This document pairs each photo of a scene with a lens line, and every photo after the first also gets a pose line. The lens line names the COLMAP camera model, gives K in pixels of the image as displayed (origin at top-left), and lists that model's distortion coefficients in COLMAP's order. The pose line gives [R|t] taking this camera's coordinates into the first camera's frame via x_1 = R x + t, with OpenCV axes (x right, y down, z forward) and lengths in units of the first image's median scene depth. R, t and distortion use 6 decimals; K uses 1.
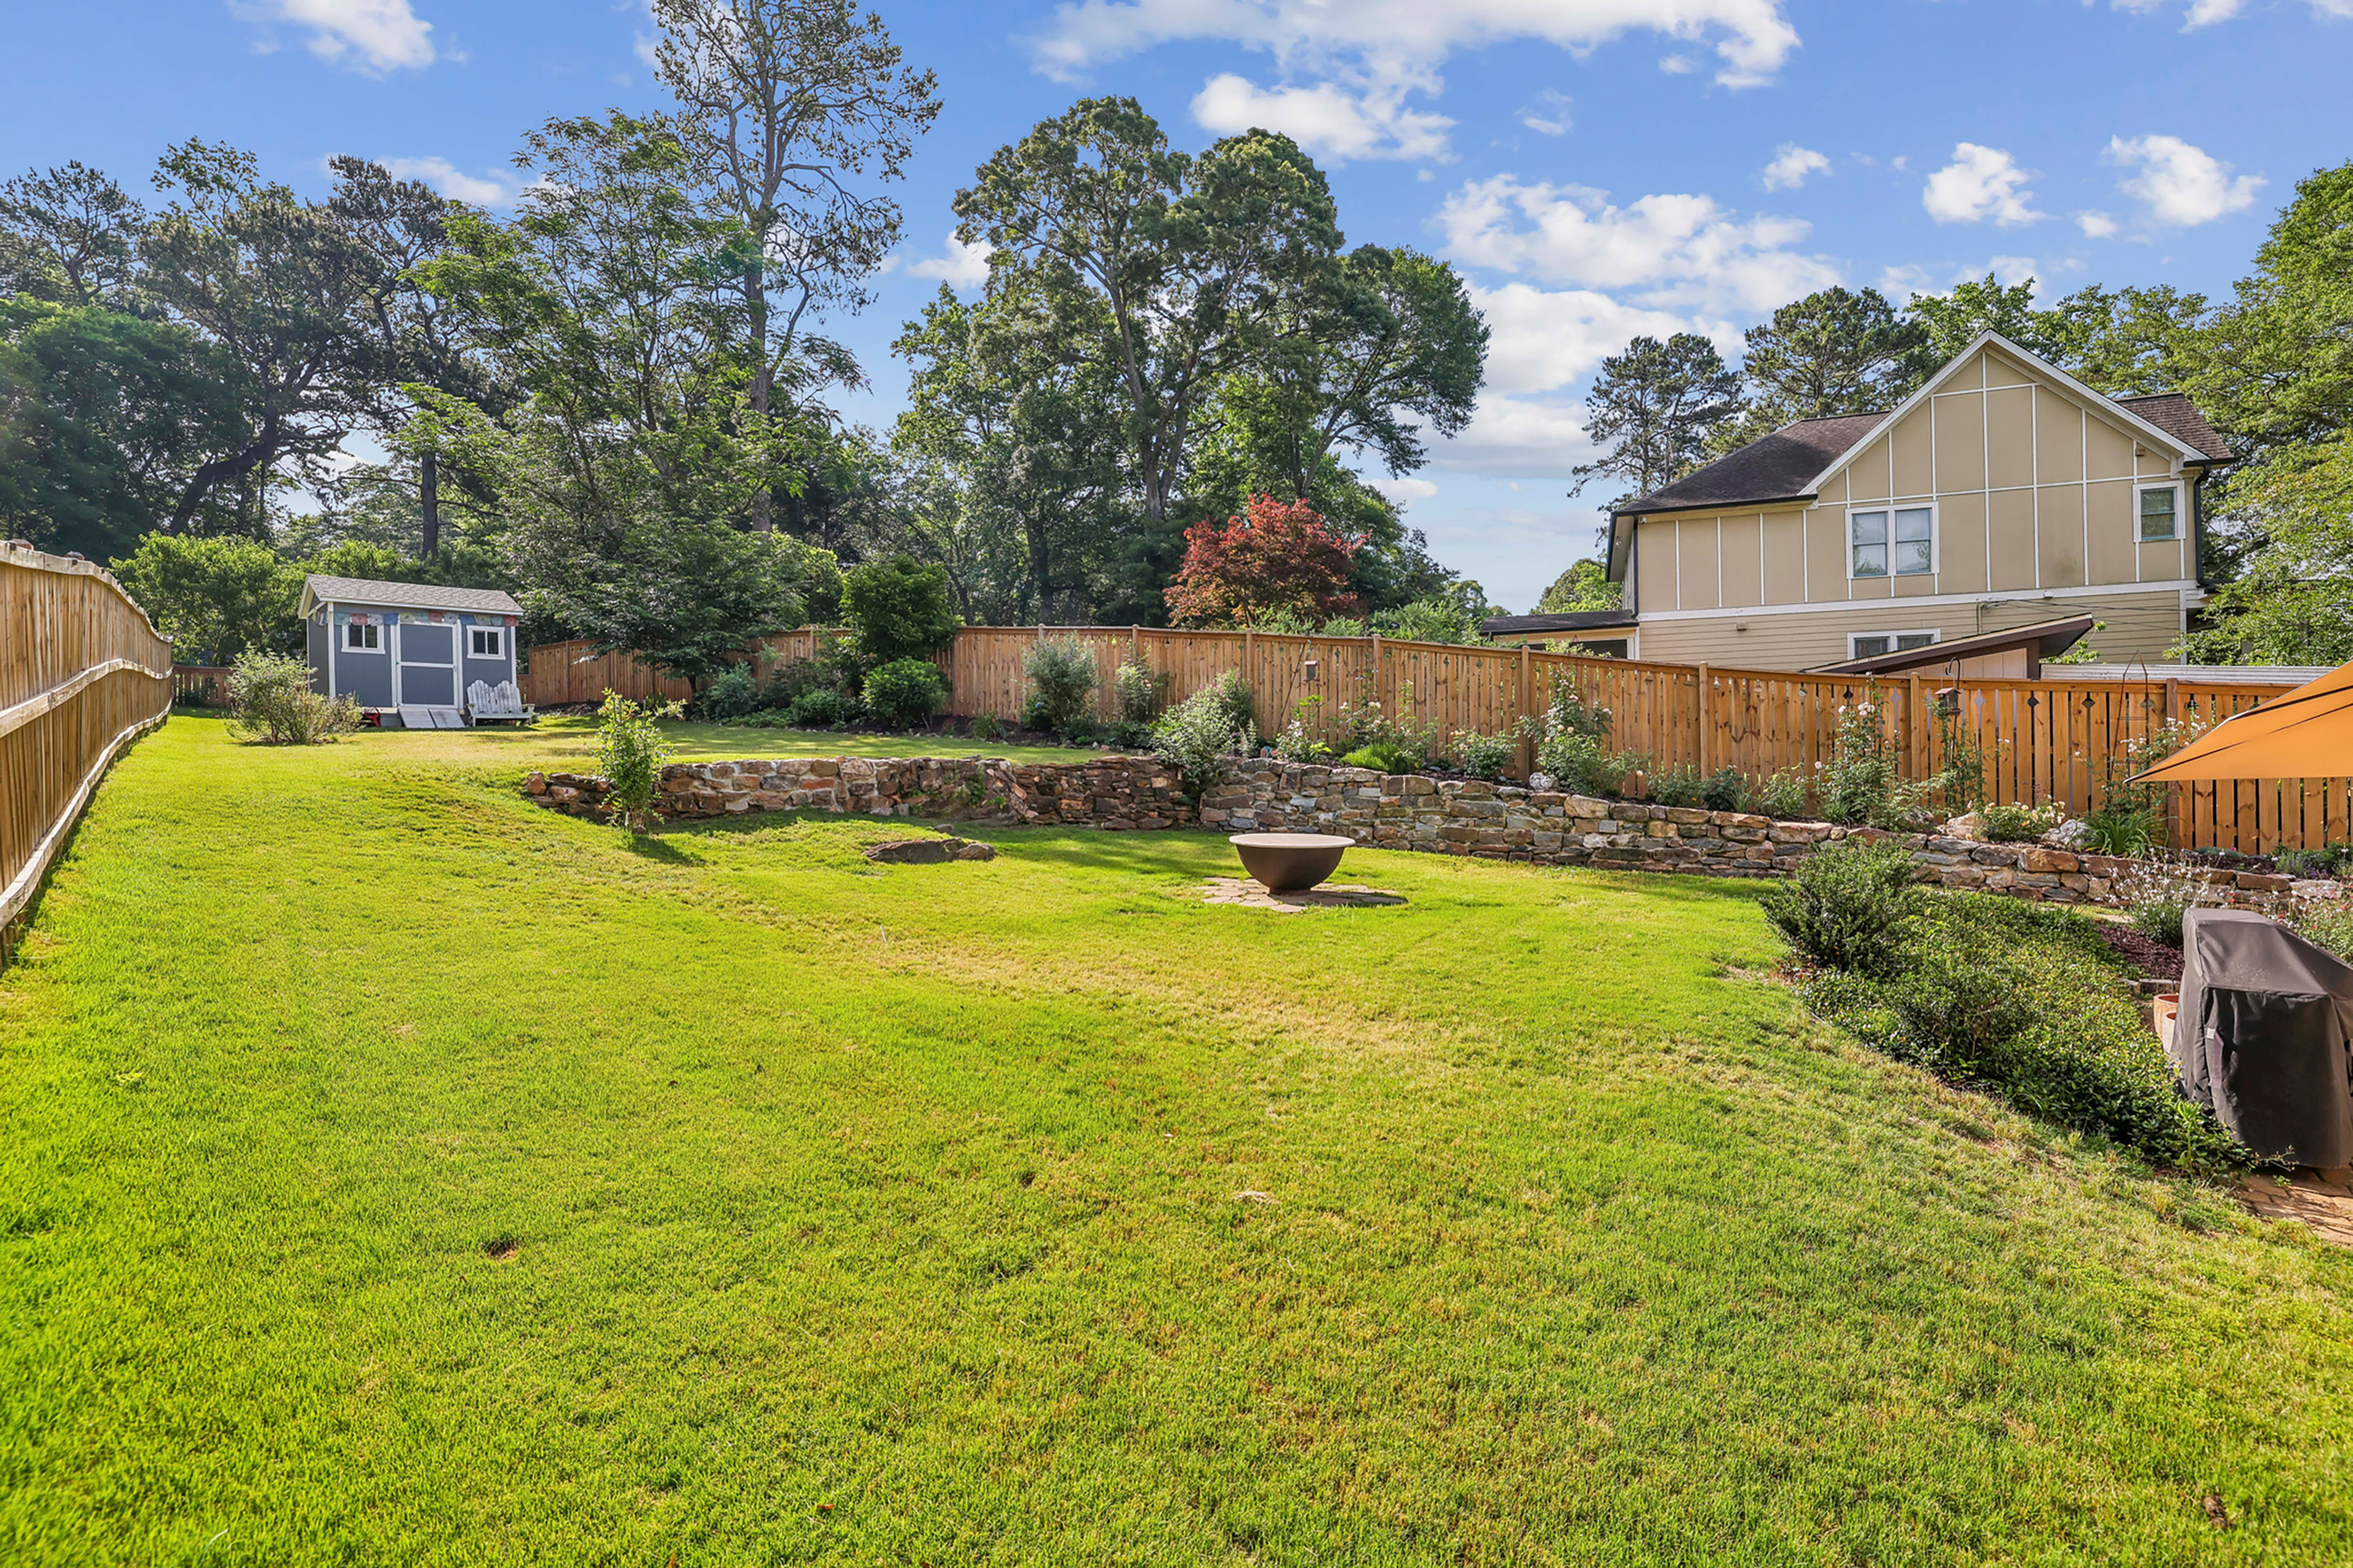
lens RADIAL K [[1084.7, 0, 1170.8], [0, 1084.7, 786.0], [0, 0, 1]] dist [0.003249, 0.000152]
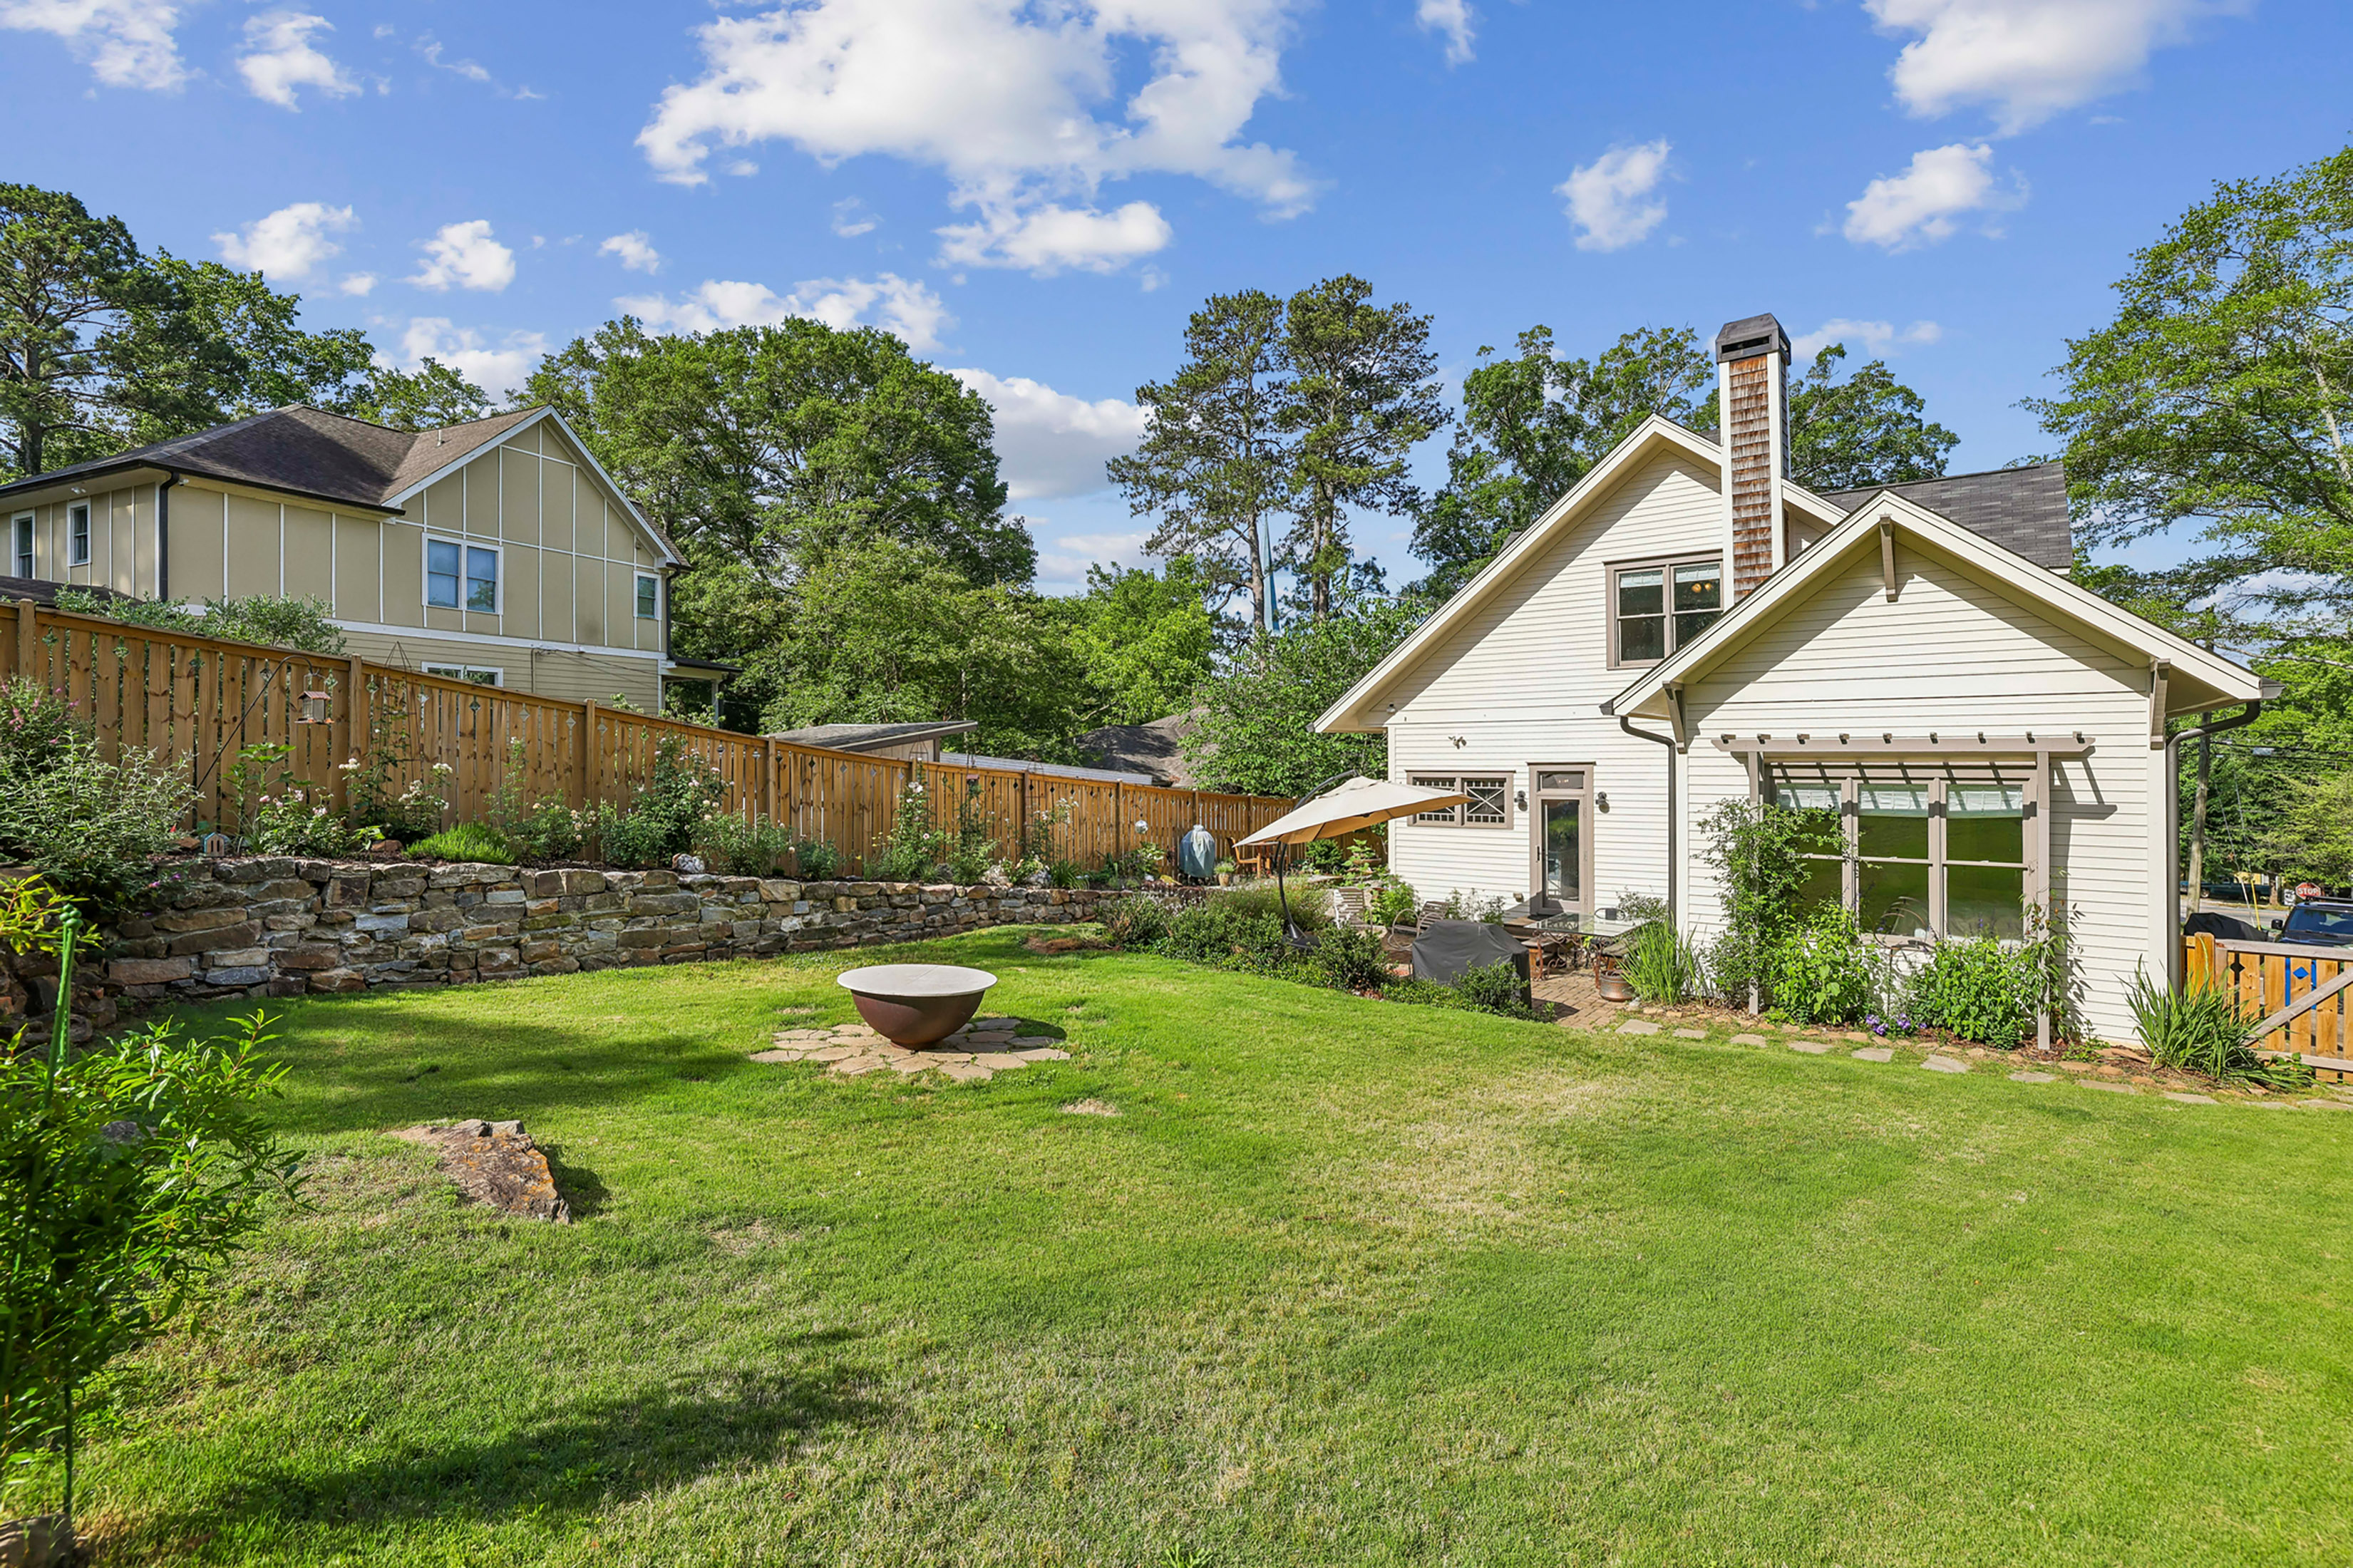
lens RADIAL K [[1040.8, 0, 1197.2], [0, 1040.8, 776.2], [0, 0, 1]] dist [-0.028096, 0.008517]
pose [[0.090363, 0.001517, 0.995908, -0.443170], [0.007229, 0.999971, -0.002179, -0.068295], [-0.995883, 0.007396, 0.090350, 0.493354]]
